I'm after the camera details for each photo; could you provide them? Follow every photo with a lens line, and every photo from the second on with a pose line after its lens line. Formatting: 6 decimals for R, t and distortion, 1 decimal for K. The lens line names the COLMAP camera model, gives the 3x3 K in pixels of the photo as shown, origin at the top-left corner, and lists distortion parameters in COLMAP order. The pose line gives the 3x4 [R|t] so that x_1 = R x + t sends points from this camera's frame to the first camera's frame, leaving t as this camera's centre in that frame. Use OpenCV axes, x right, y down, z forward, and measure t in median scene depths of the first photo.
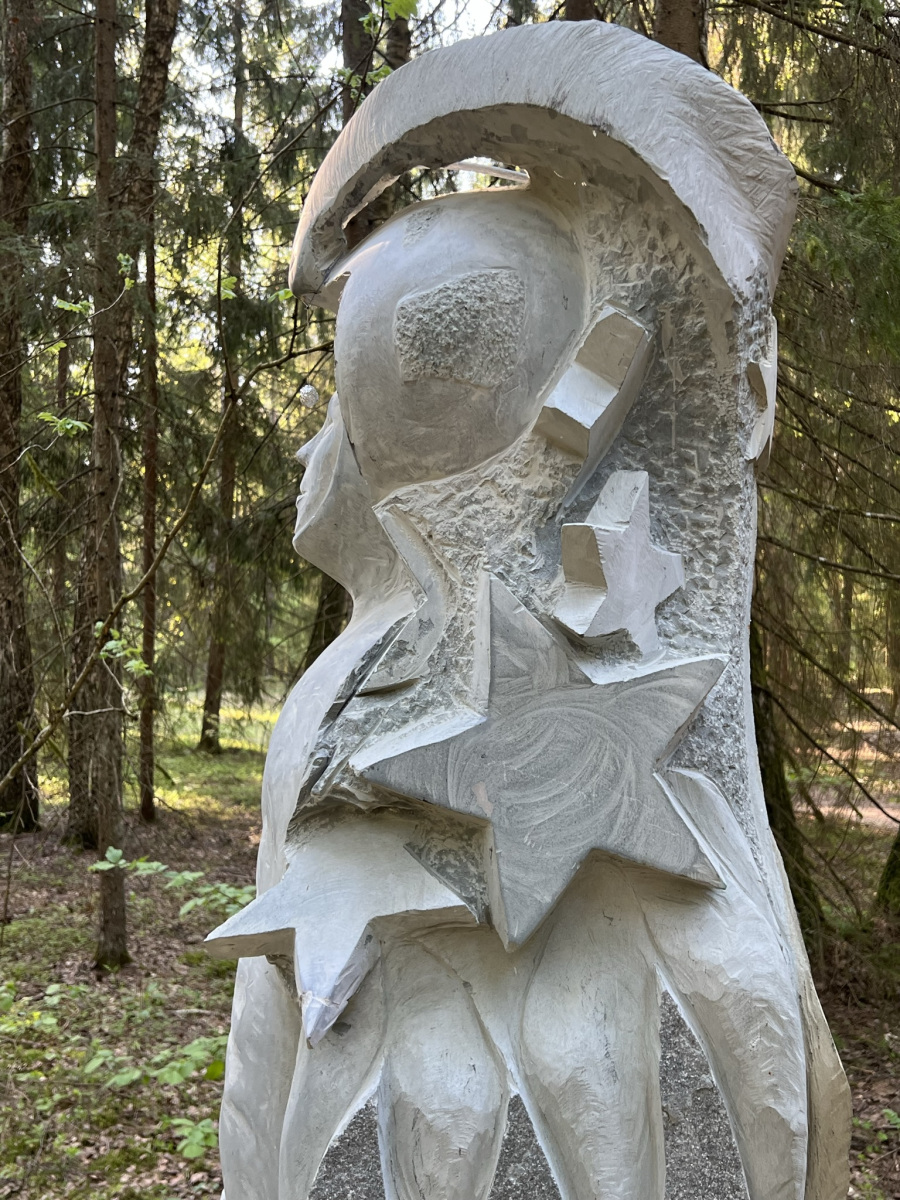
lens RADIAL K [[1155.6, 0, 449.9], [0, 1155.6, 595.3], [0, 0, 1]] dist [0.100257, 0.000000]
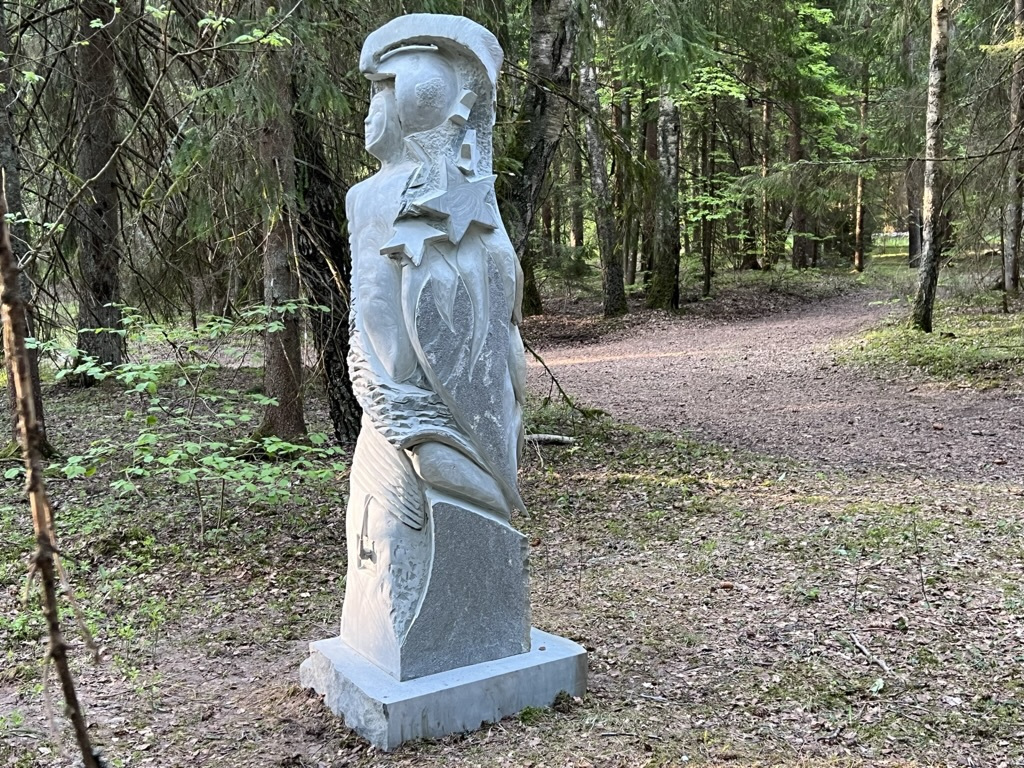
lens RADIAL K [[1248.4, 0, 511.5], [0, 1248.4, 384.6], [0, 0, 1]] dist [0.004651, 0.000000]
pose [[0.882777, -0.094379, 0.460215, -1.841168], [0.021159, 0.986606, 0.161742, 0.069387], [-0.469316, -0.133044, 0.872950, -3.031797]]
